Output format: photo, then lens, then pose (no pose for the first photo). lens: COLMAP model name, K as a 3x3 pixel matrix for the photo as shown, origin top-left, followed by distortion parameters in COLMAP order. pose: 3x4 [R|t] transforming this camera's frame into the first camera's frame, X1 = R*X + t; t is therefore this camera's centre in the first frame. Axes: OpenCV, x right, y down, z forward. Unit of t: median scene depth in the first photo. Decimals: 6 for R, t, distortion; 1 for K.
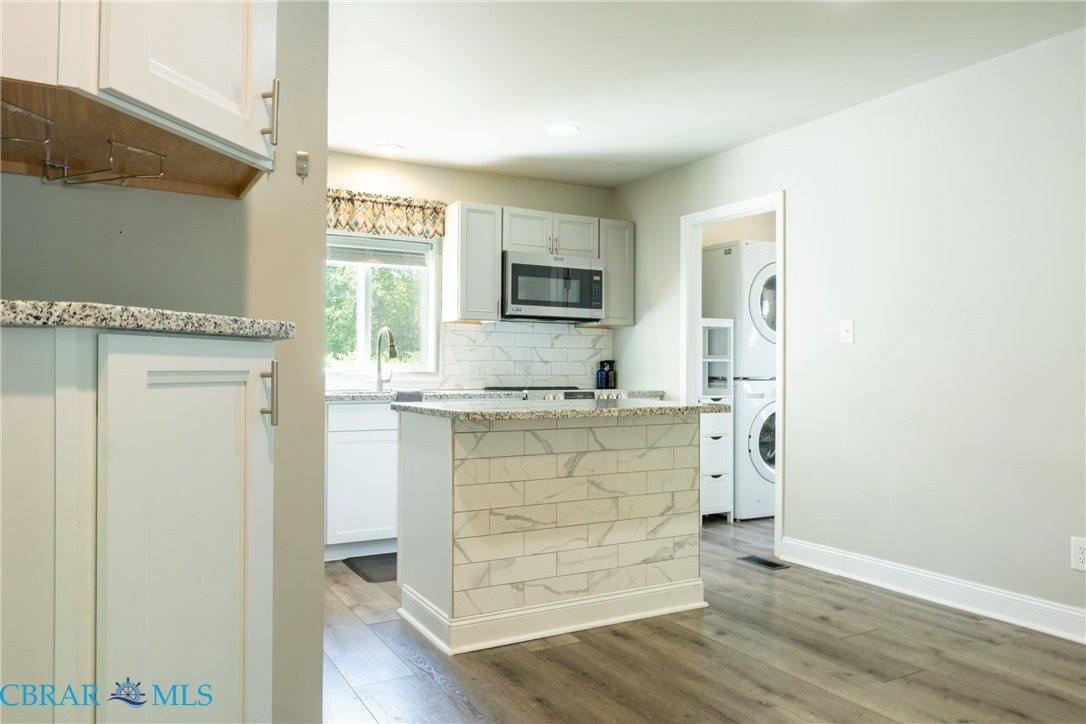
lens RADIAL K [[779.7, 0, 547.1], [0, 779.7, 364.2], [0, 0, 1]] dist [-0.006038, 0.000278]
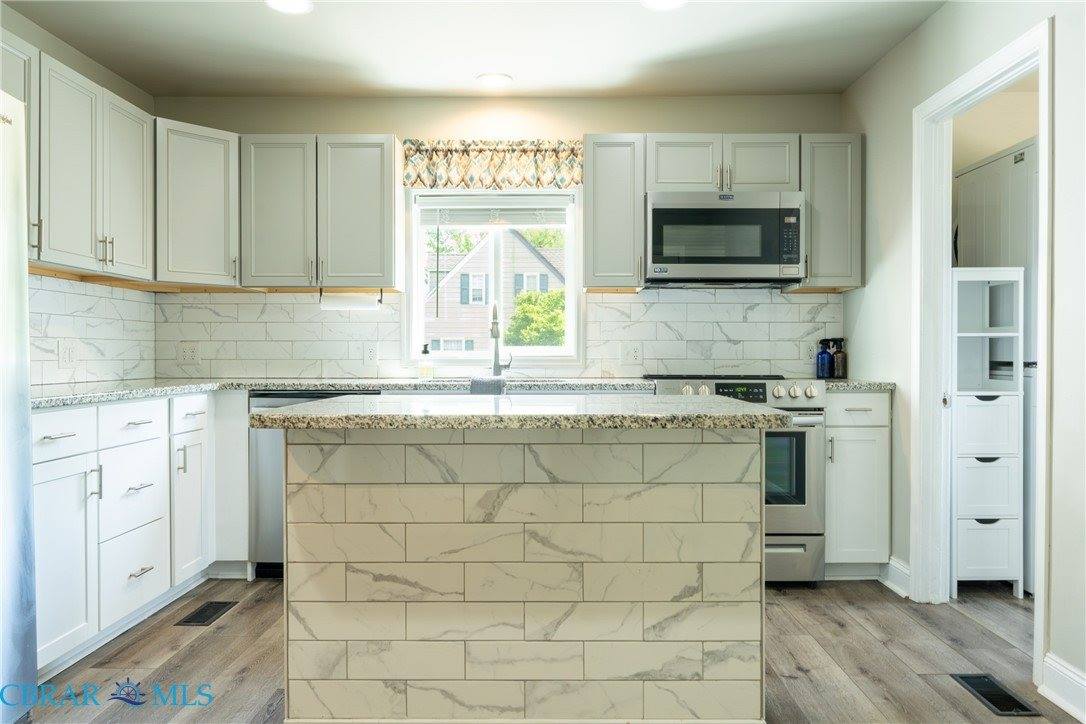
lens RADIAL K [[779.7, 0, 539.6], [0, 779.7, 358.8], [0, 0, 1]] dist [-0.006038, 0.000278]
pose [[0.865065, -0.002371, -0.501653, 0.236212], [0.008056, 0.999926, 0.009164, 0.006044], [0.501594, -0.011969, 0.865020, 0.307468]]
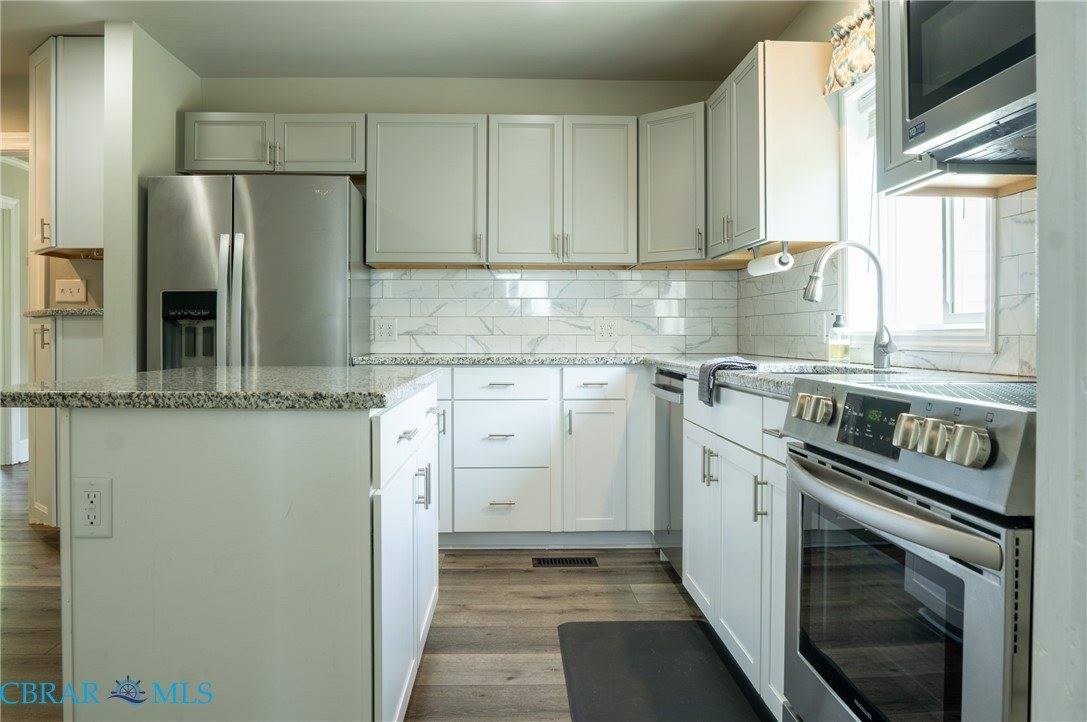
lens RADIAL K [[780.4, 0, 541.3], [0, 780.4, 354.8], [0, 0, 1]] dist [-0.006038, 0.000278]
pose [[-0.455855, 0.021498, -0.889794, 0.296230], [0.002767, 0.999738, 0.022737, 0.010367], [0.890050, 0.007902, -0.455795, 0.815903]]
